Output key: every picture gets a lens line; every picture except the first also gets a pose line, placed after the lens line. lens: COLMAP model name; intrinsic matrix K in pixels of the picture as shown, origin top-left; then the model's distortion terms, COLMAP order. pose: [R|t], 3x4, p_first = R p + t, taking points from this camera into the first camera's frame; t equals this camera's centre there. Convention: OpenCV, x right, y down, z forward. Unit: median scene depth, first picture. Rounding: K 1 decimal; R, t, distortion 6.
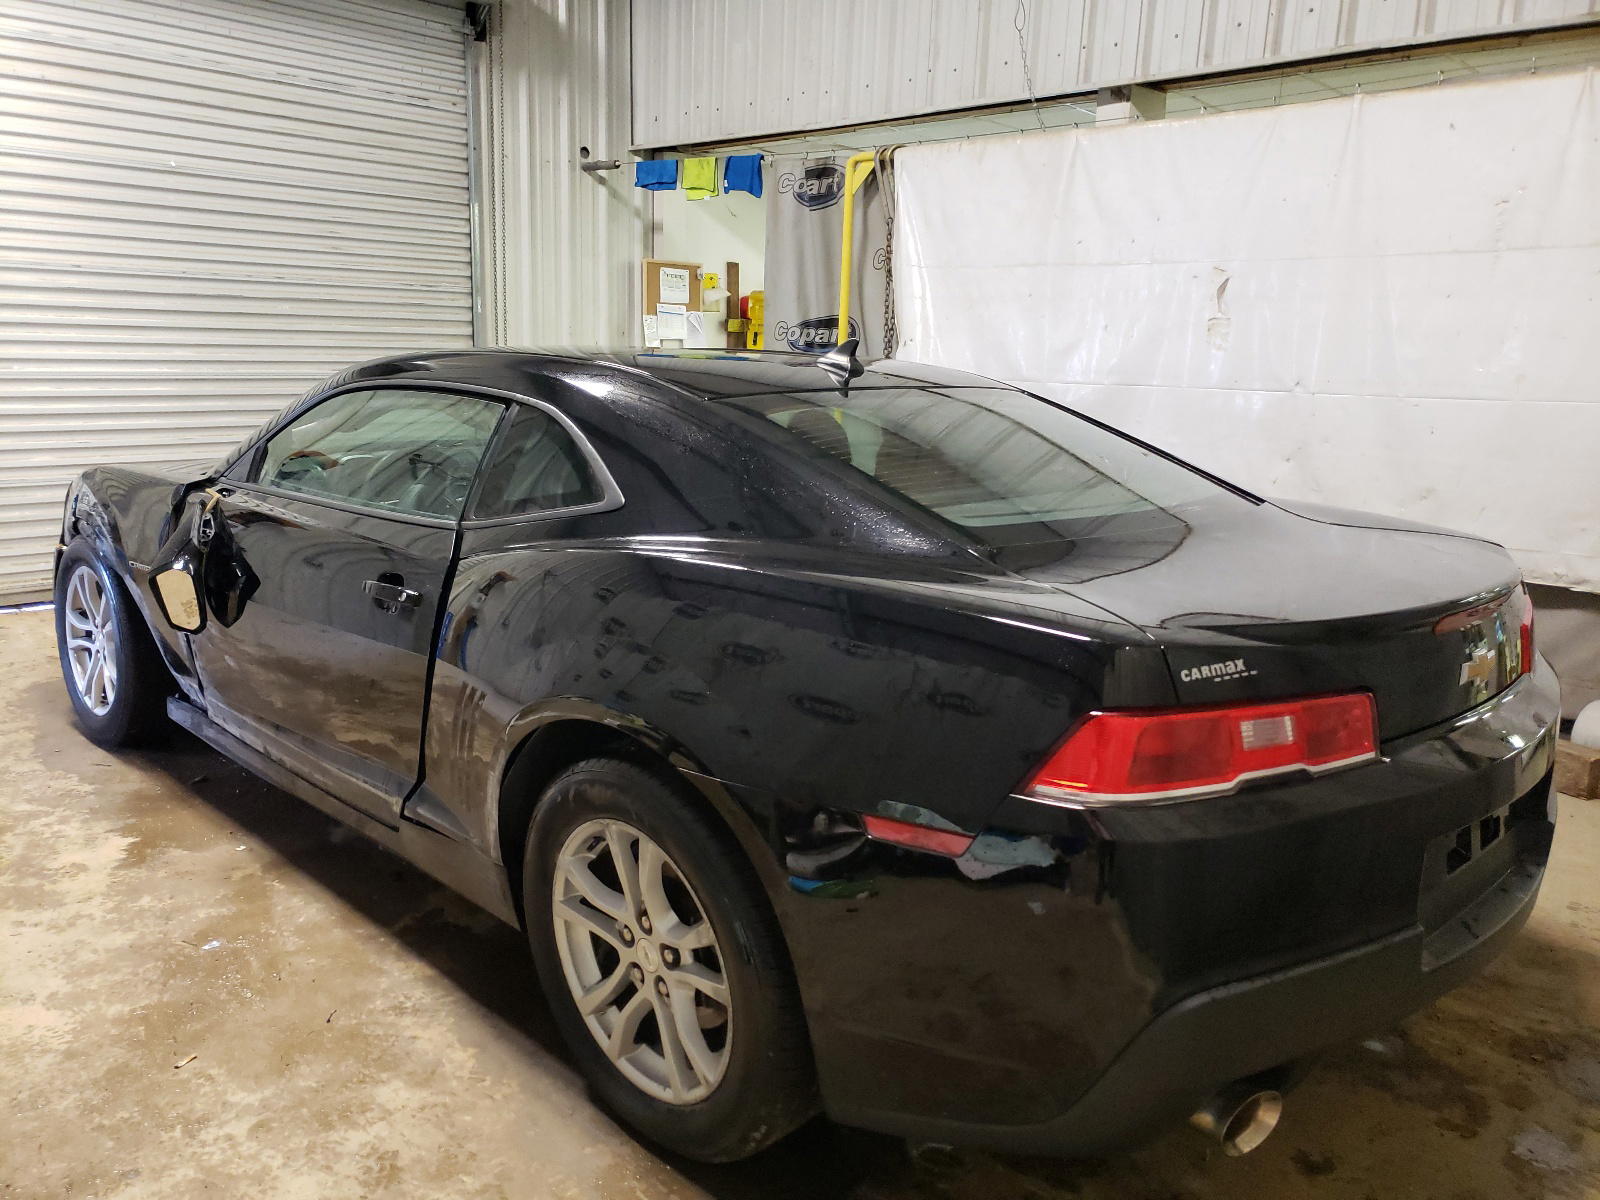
lens RADIAL K [[1265.7, 0, 772.5], [0, 1265.7, 597.7], [0, 0, 1]] dist [0.011938, 0.002905]
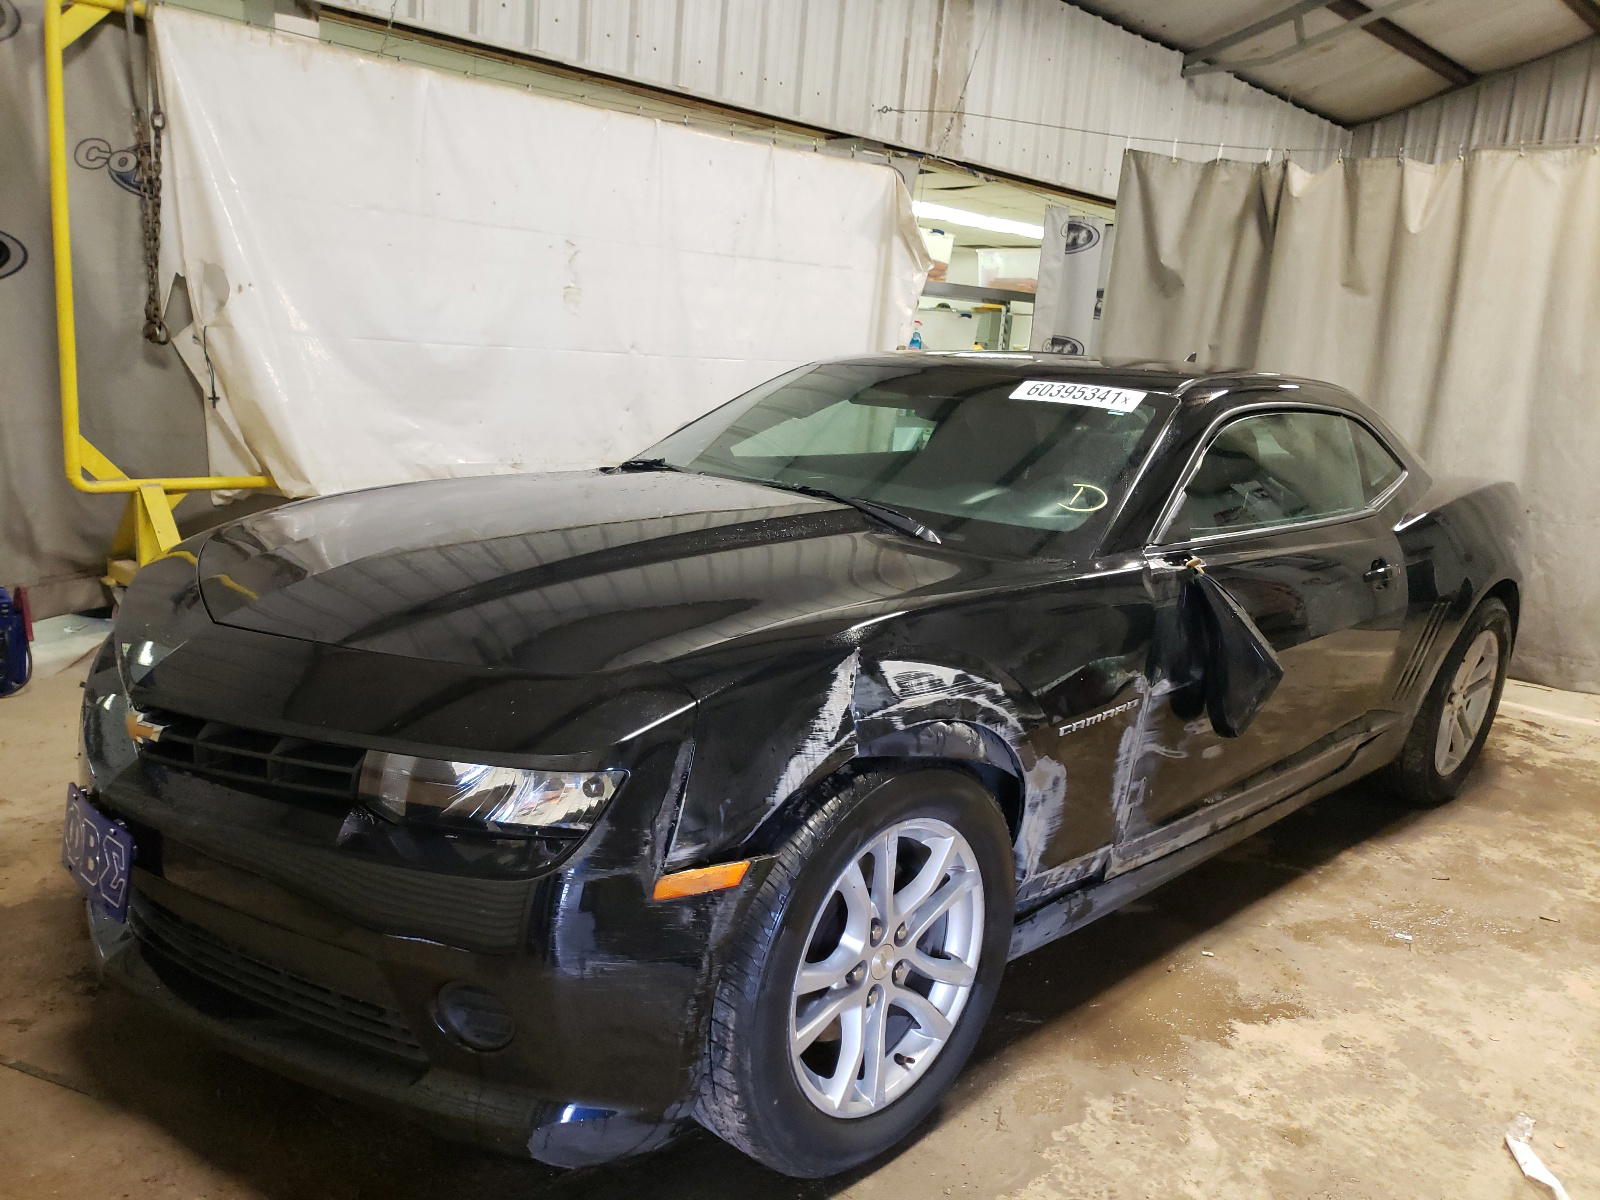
lens RADIAL K [[1265.7, 0, 772.5], [0, 1265.7, 597.7], [0, 0, 1]] dist [0.011938, 0.002905]
pose [[-0.016002, -0.226169, 0.973957, -1.281227], [0.130623, 0.965261, 0.226296, -0.292838], [-0.991303, 0.130842, 0.014097, 1.325757]]
